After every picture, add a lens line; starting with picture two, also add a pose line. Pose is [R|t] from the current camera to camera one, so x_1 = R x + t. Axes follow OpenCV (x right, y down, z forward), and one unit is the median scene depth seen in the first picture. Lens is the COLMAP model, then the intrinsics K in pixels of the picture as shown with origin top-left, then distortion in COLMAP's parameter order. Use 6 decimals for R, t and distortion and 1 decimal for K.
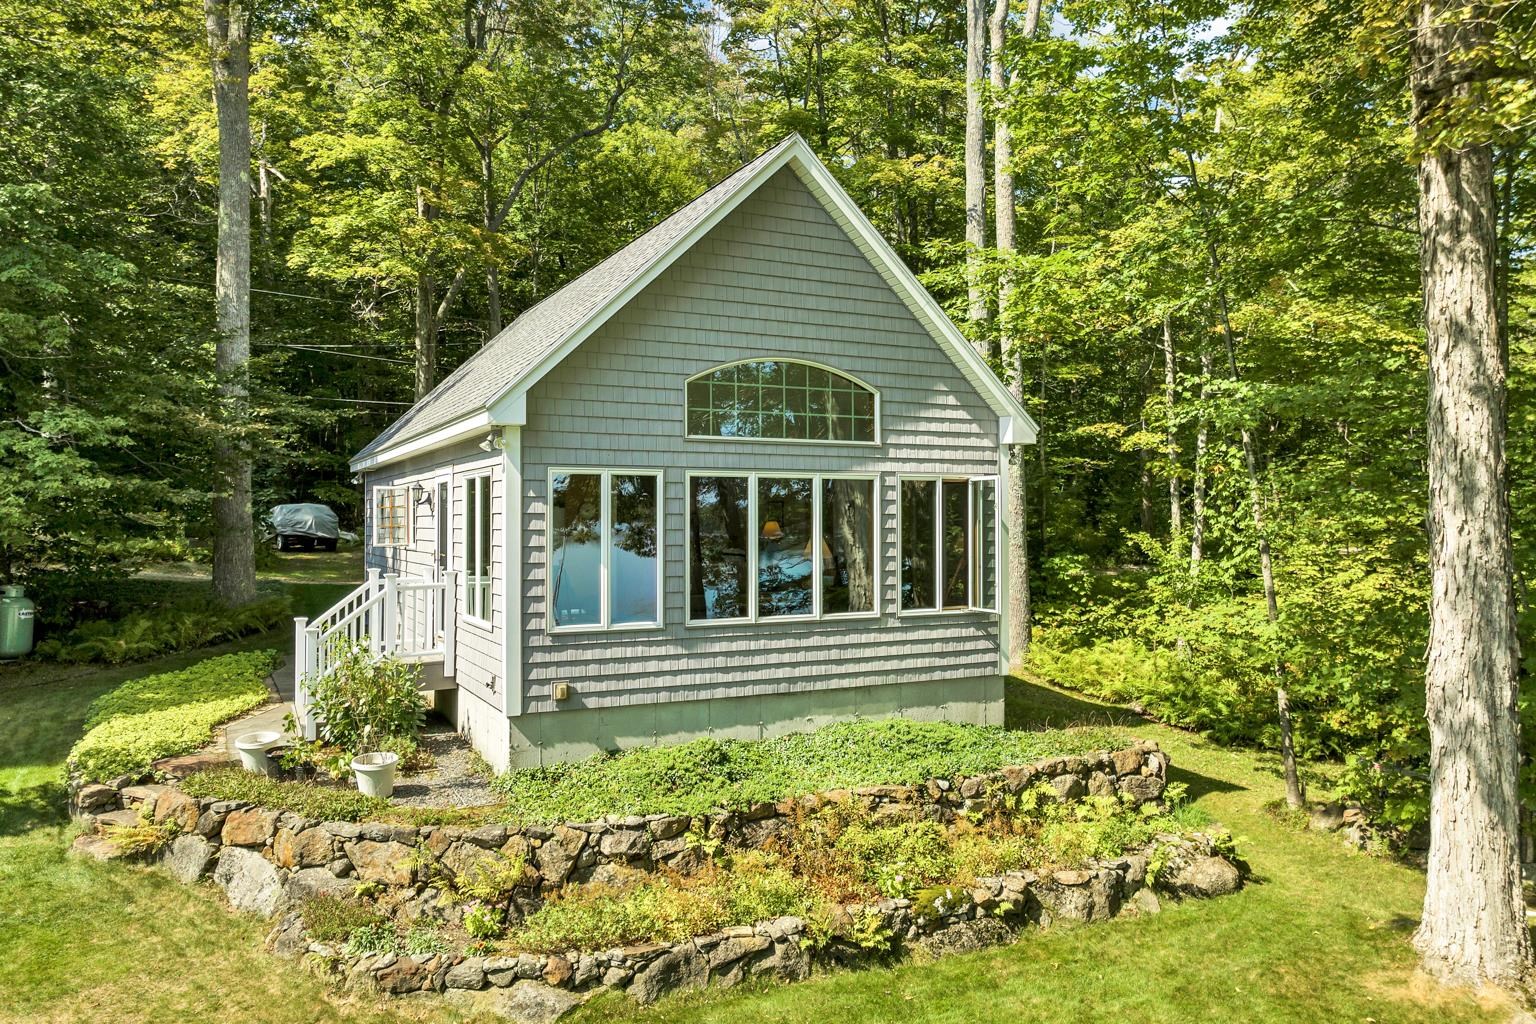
lens RADIAL K [[1116.3, 0, 769.5], [0, 1116.3, 505.0], [0, 0, 1]] dist [-0.038226, 0.006783]
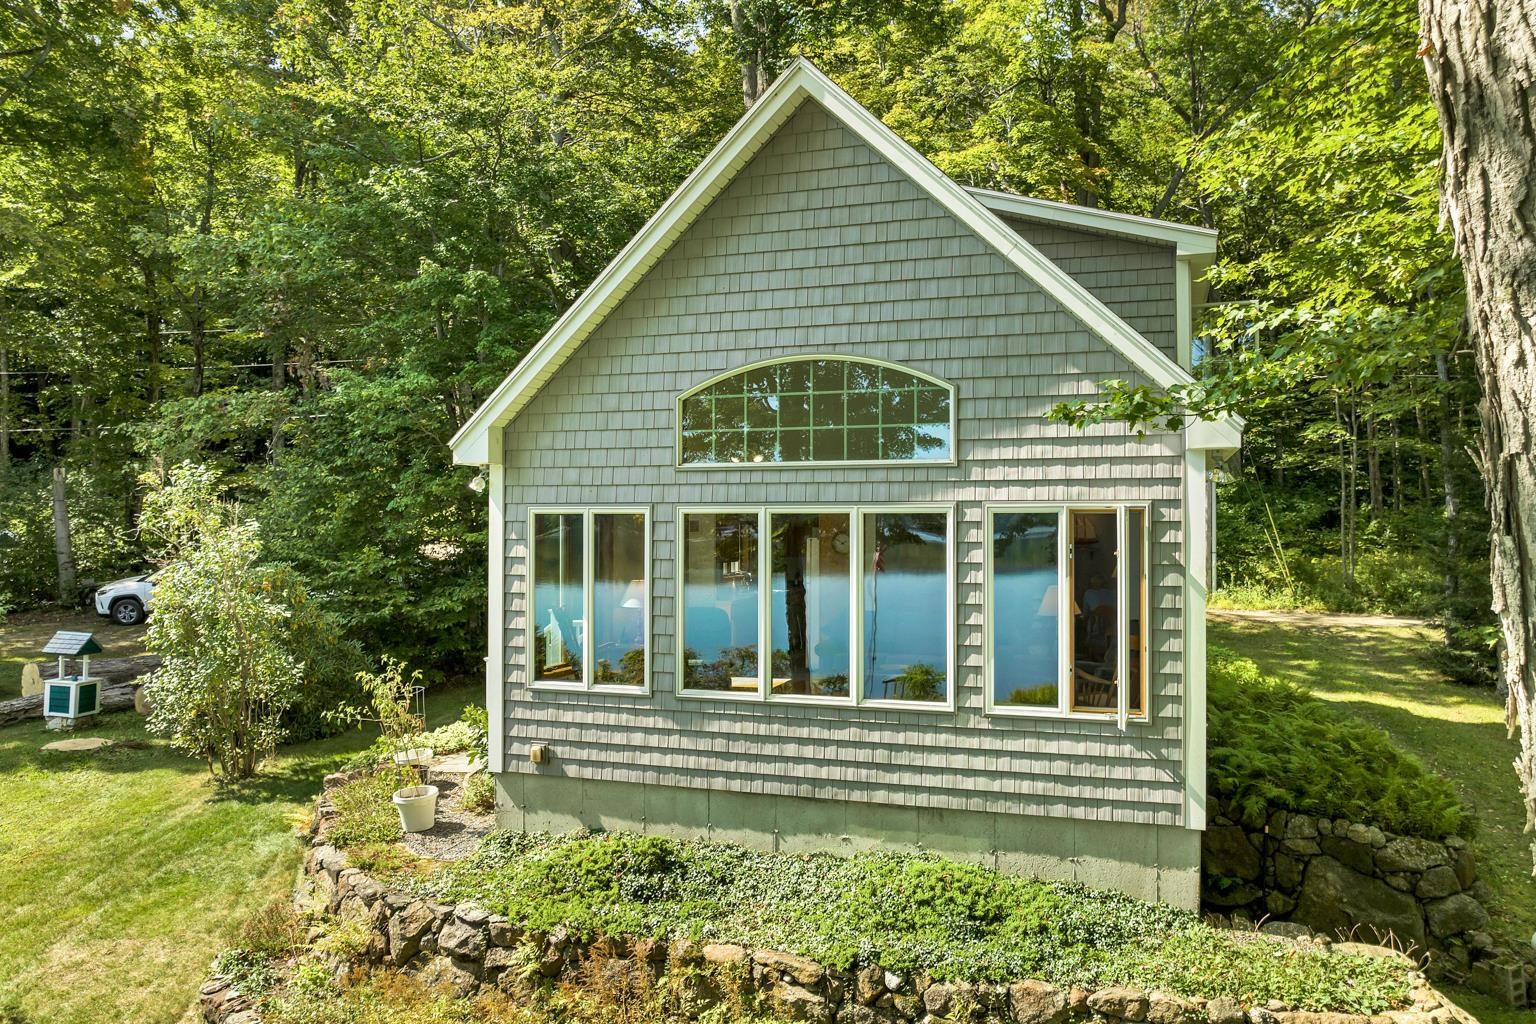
lens RADIAL K [[1116.3, 0, 765.6], [0, 1116.3, 504.0], [0, 0, 1]] dist [-0.038226, 0.006783]
pose [[0.692386, -0.010476, -0.721451, 0.581816], [0.008220, 0.999944, -0.006631, -0.027827], [0.721480, -0.001339, 0.692434, 0.491073]]
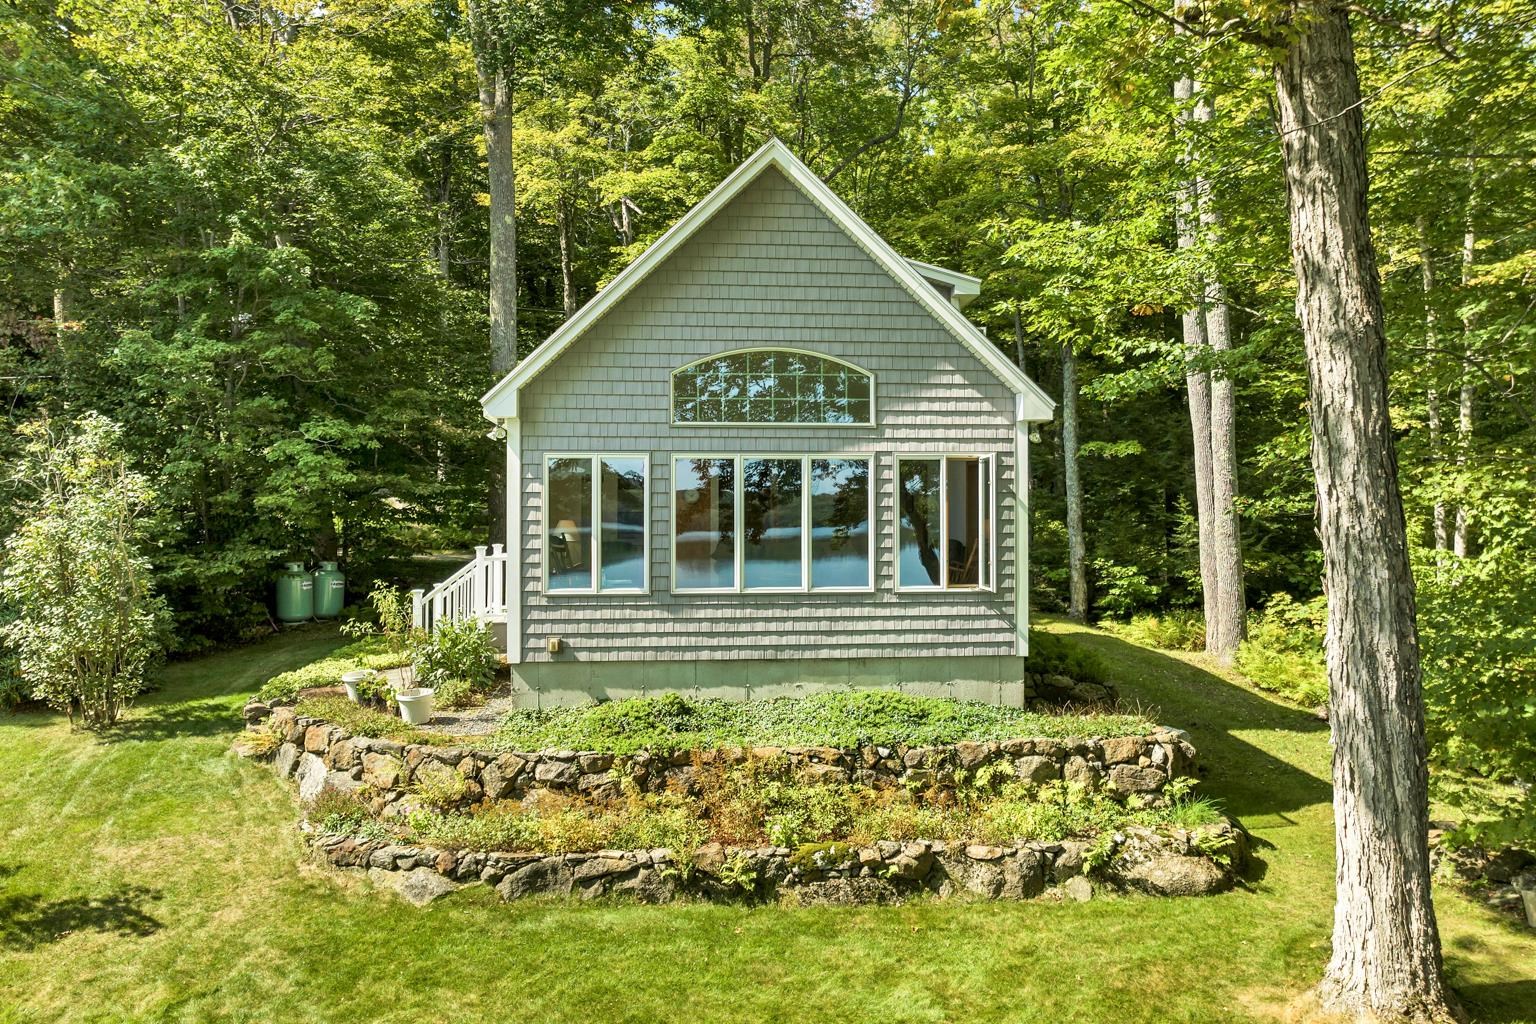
lens RADIAL K [[1116.3, 0, 767.3], [0, 1116.3, 507.1], [0, 0, 1]] dist [-0.038226, 0.006783]
pose [[0.926225, -0.005527, -0.376931, 0.446565], [0.005716, 0.999983, -0.000618, 0.024481], [0.376928, -0.001582, 0.926241, 0.004444]]
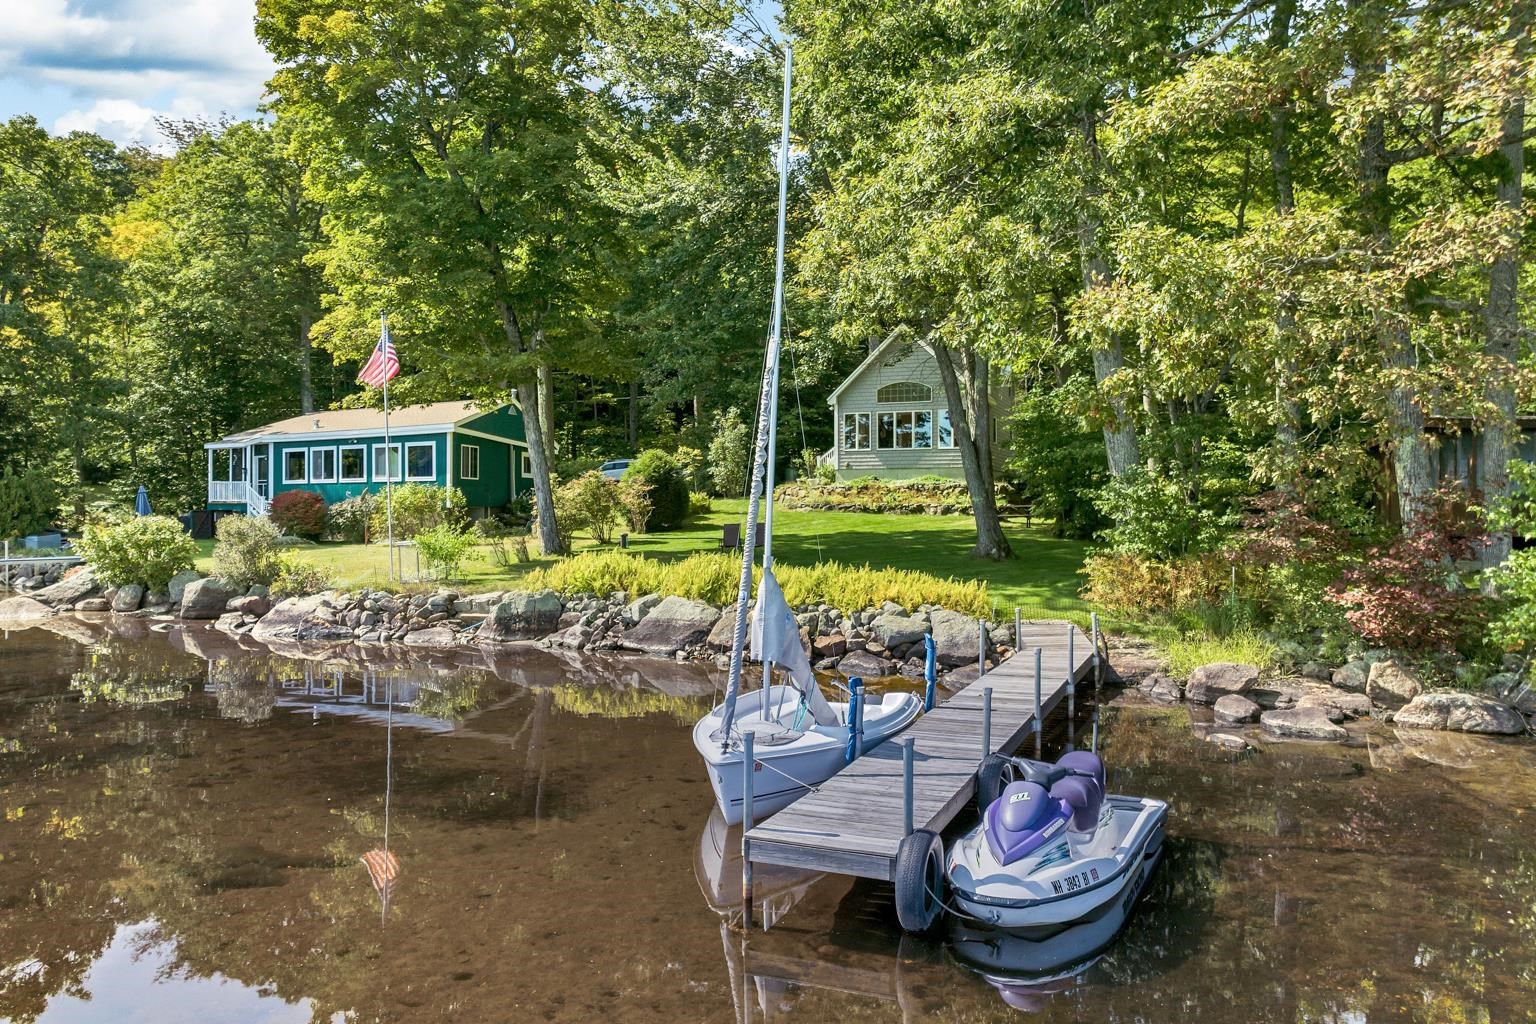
lens RADIAL K [[1116.3, 0, 767.2], [0, 1116.3, 509.9], [0, 0, 1]] dist [-0.038226, 0.006783]
pose [[0.668835, -0.000586, -0.743411, 2.764011], [0.007639, 0.999952, 0.006084, 0.306972], [0.743372, -0.009748, 0.668807, -2.084929]]
